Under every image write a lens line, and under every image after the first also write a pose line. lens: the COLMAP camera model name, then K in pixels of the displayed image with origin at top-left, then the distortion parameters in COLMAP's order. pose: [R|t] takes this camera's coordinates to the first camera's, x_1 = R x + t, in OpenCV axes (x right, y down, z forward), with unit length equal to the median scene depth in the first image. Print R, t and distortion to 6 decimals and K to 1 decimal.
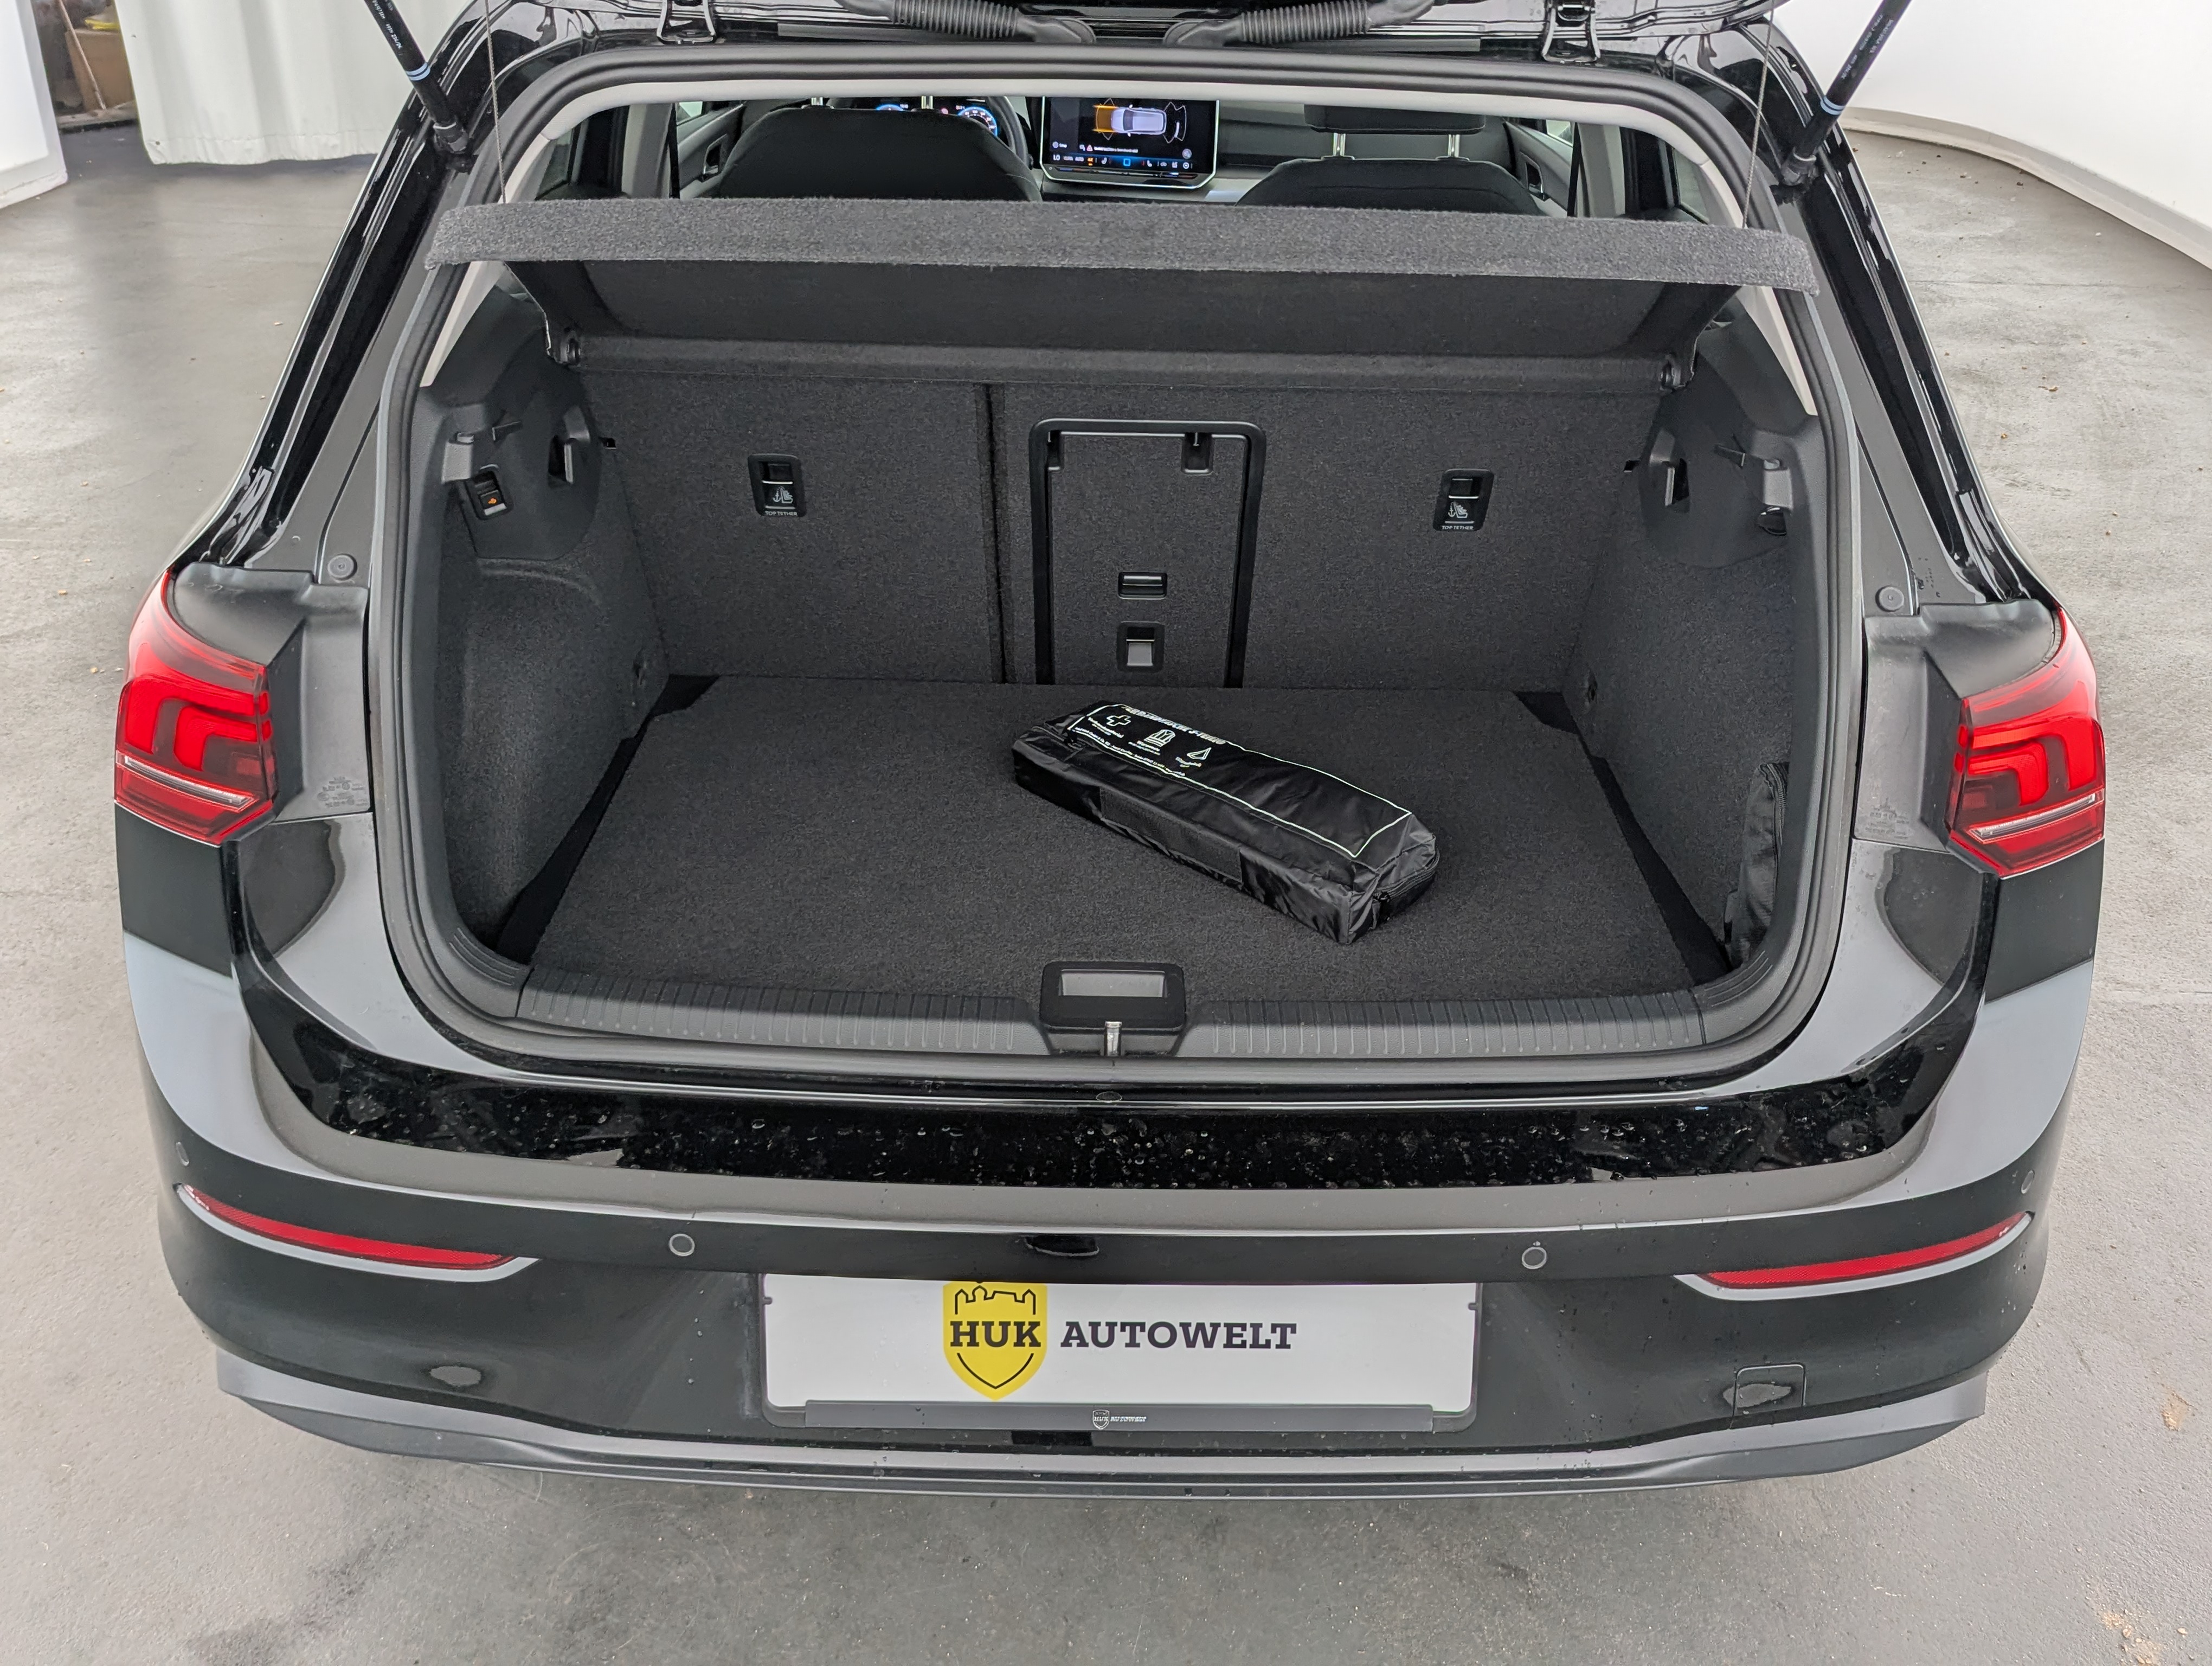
lens RADIAL K [[1999.0, 0, 1106.0], [0, 1999.0, 833.0], [0, 0, 1]] dist [0.038660, -0.016604]
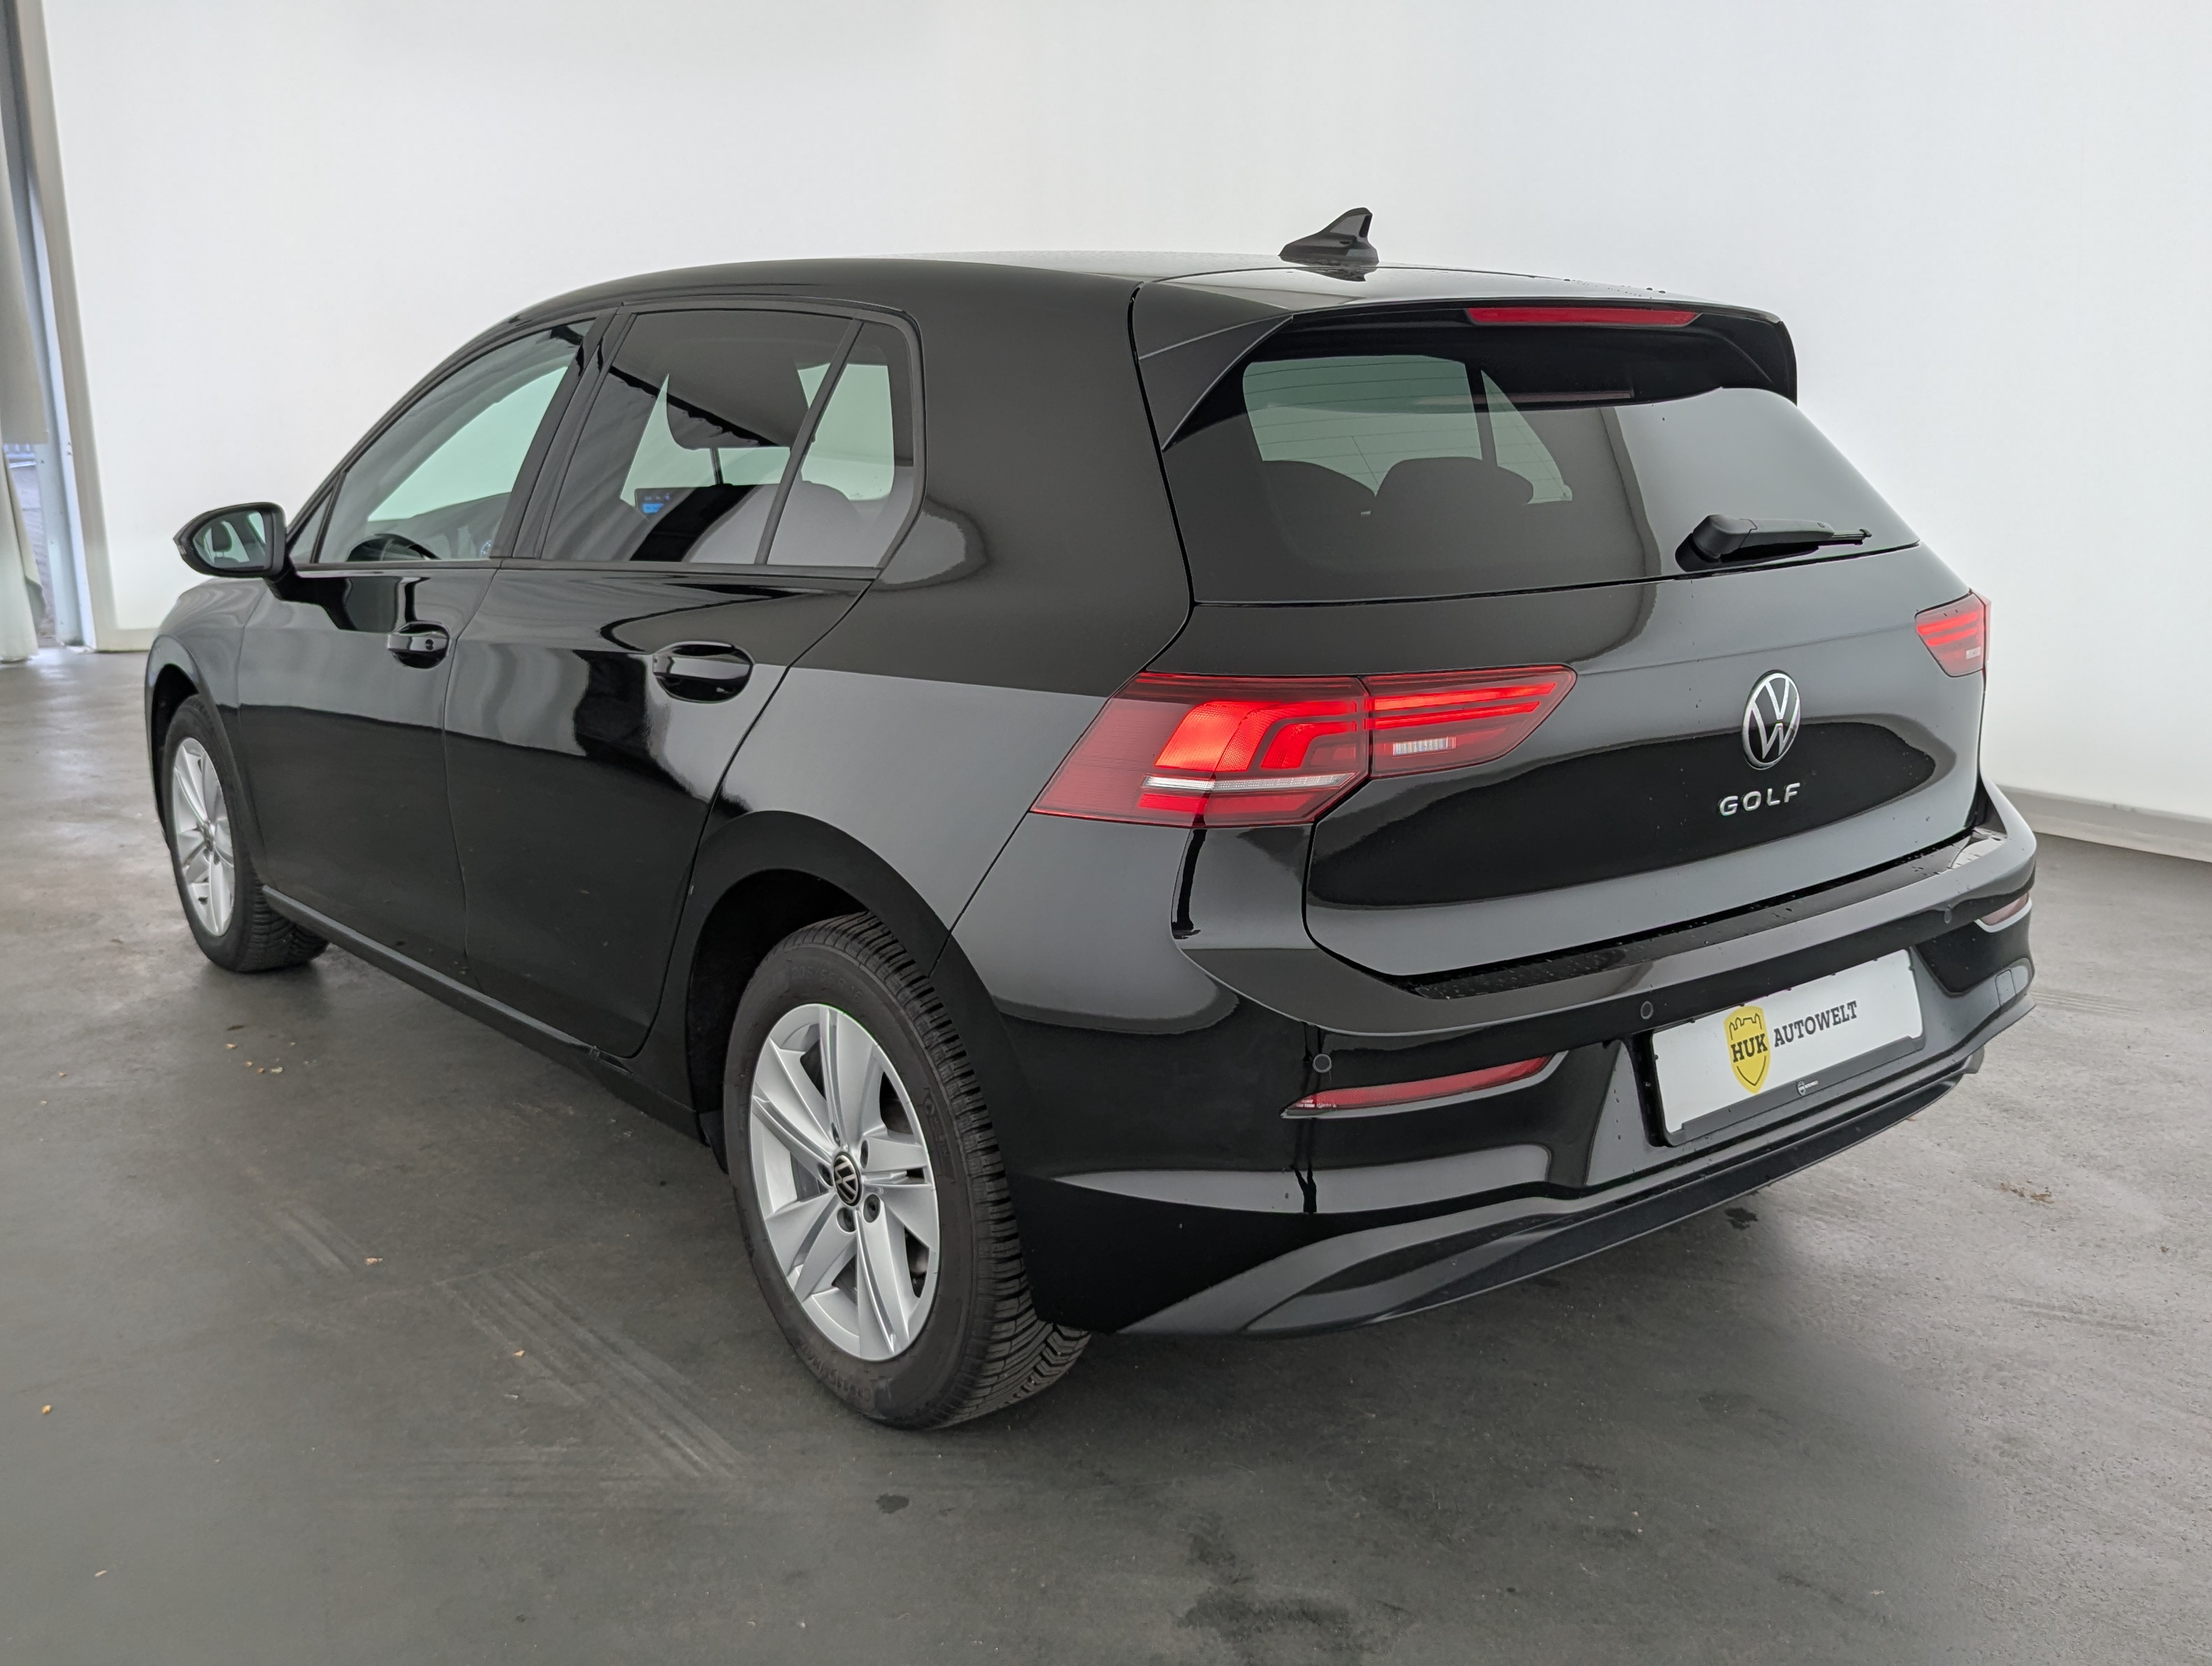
lens RADIAL K [[1929.2, 0, 1025.0], [0, 1929.2, 823.8], [0, 0, 1]] dist [0.162468, -0.002067]
pose [[0.778004, -0.154634, 0.608932, -1.027427], [0.314153, 0.935115, -0.163912, 0.118927], [-0.544075, 0.318822, 0.776103, 0.044457]]
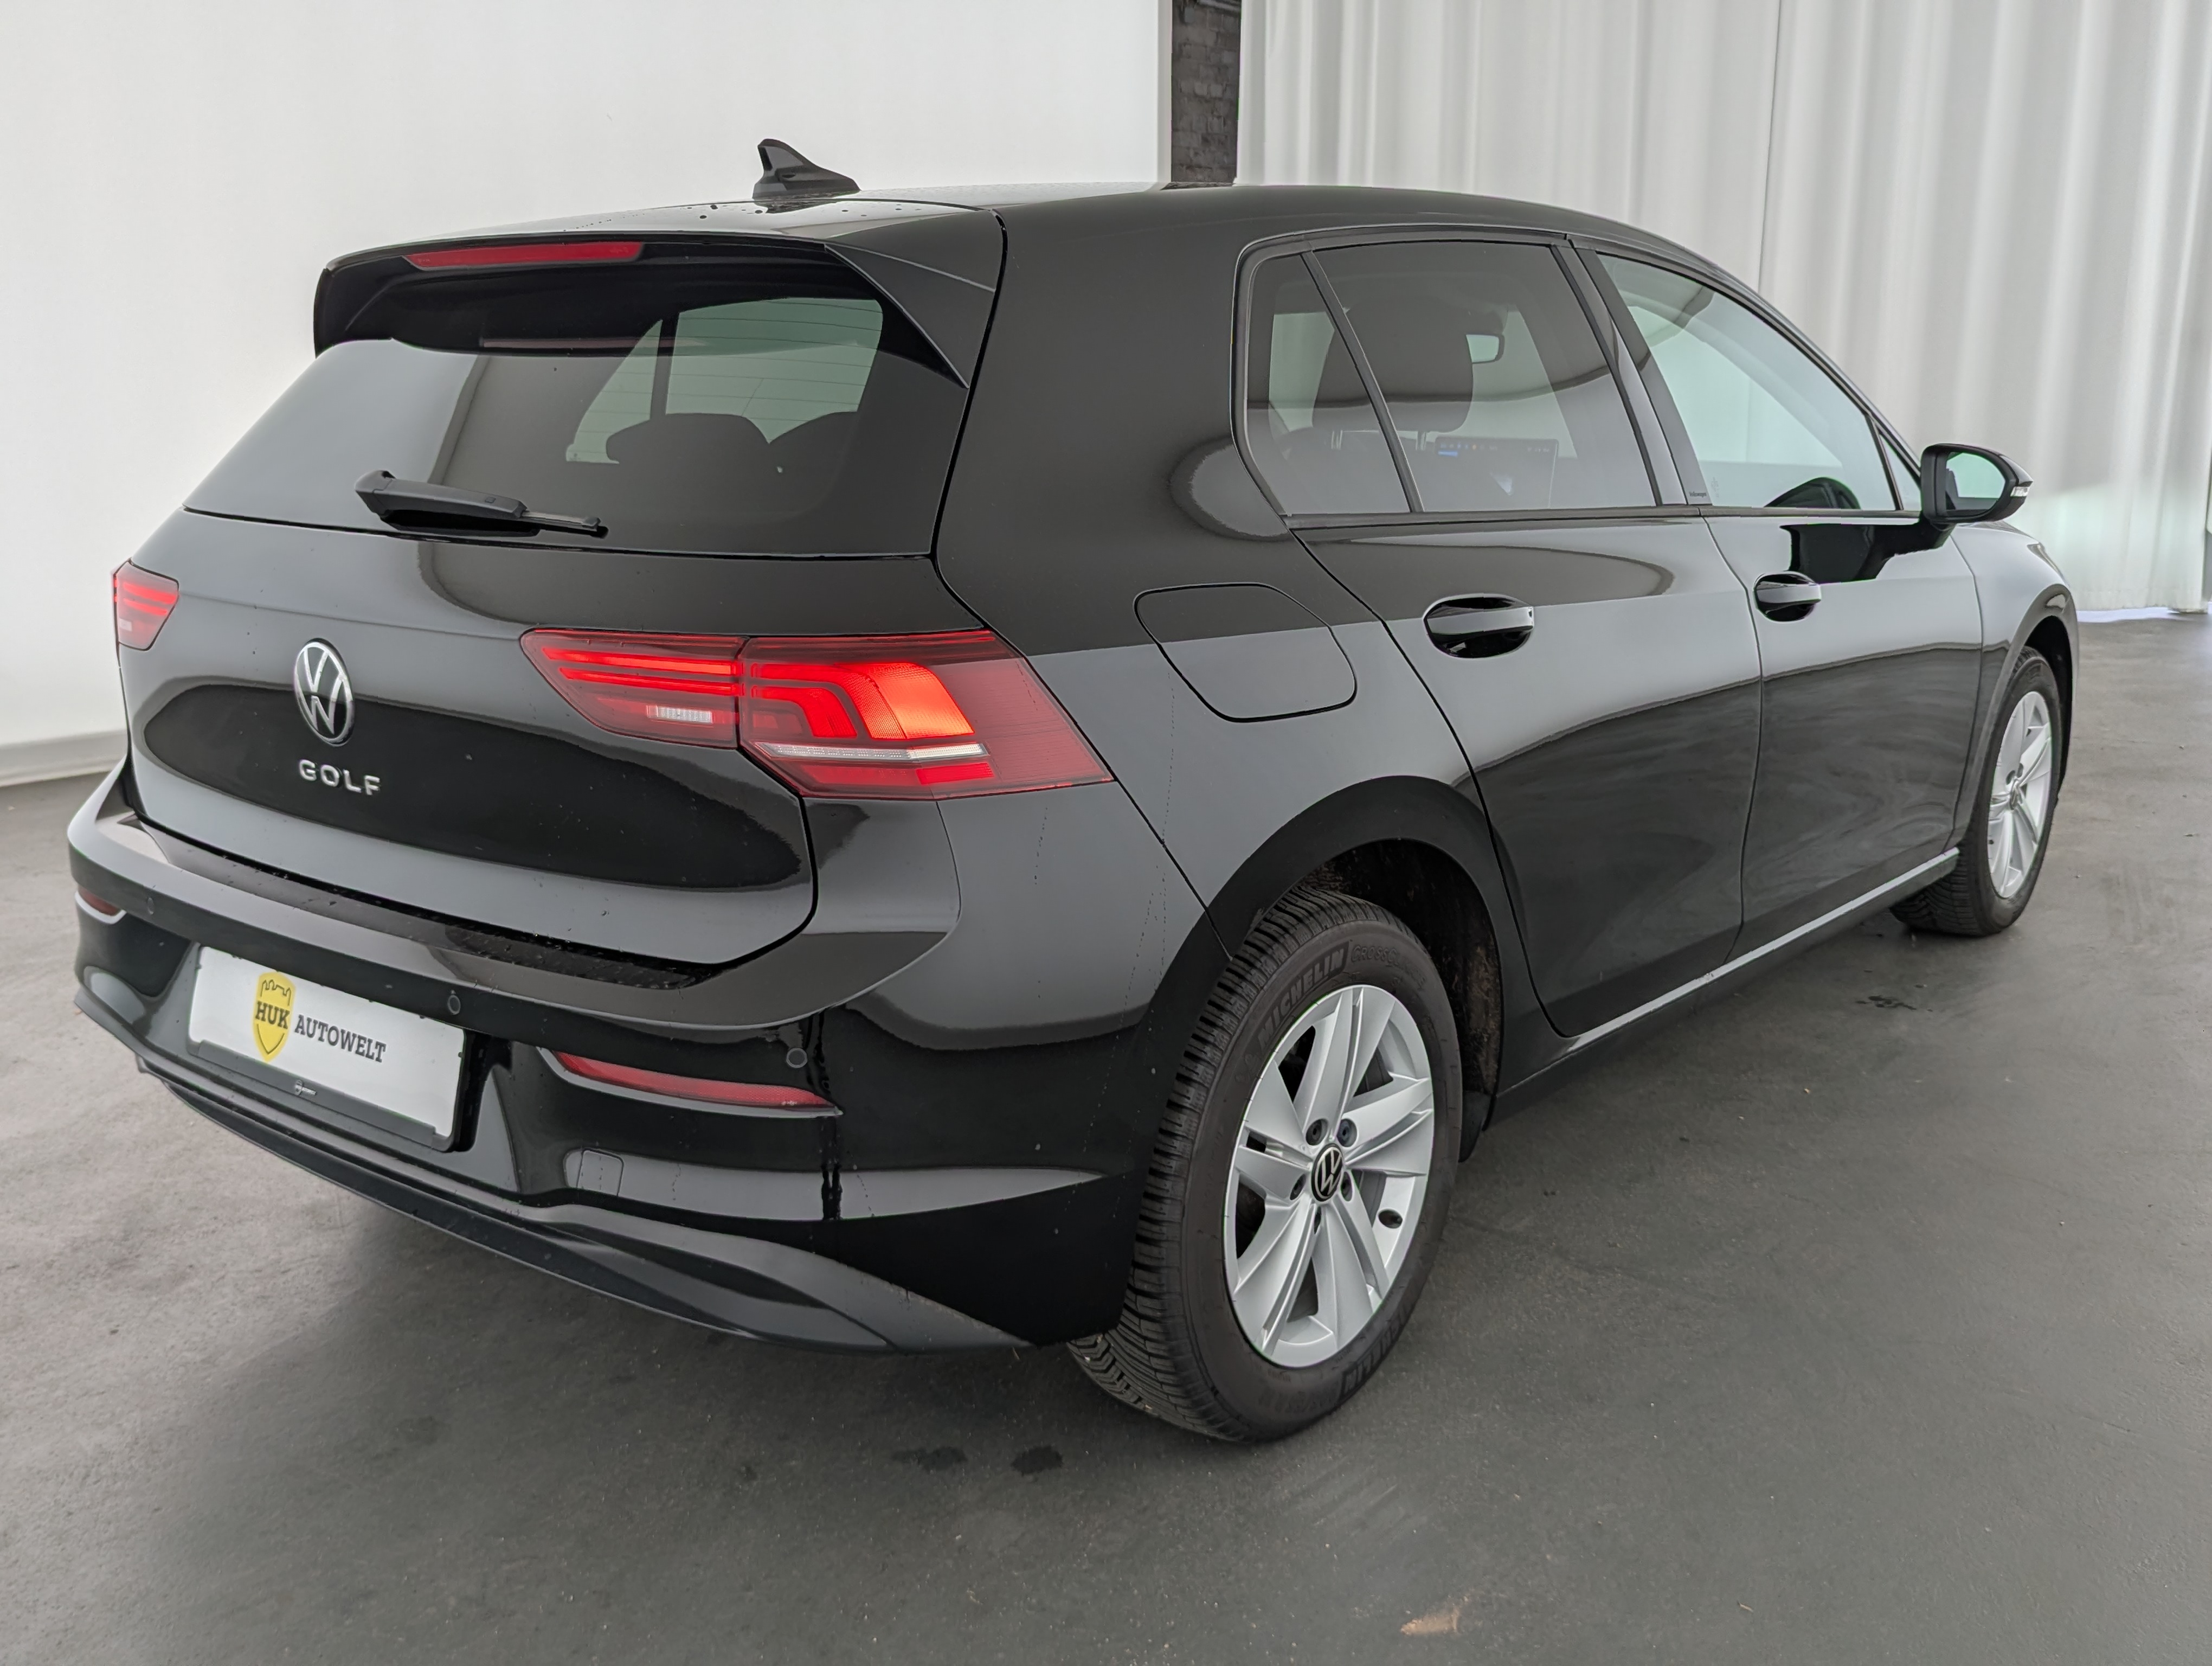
lens RADIAL K [[1956.6, 0, 1106.0], [0, 1956.6, 833.0], [0, 0, 1]] dist [-0.006638, -0.005920]
pose [[0.794140, 0.127499, -0.594210, 0.955837], [-0.278006, 0.945661, -0.168635, 0.142432], [0.540420, 0.299114, 0.786433, 0.102946]]
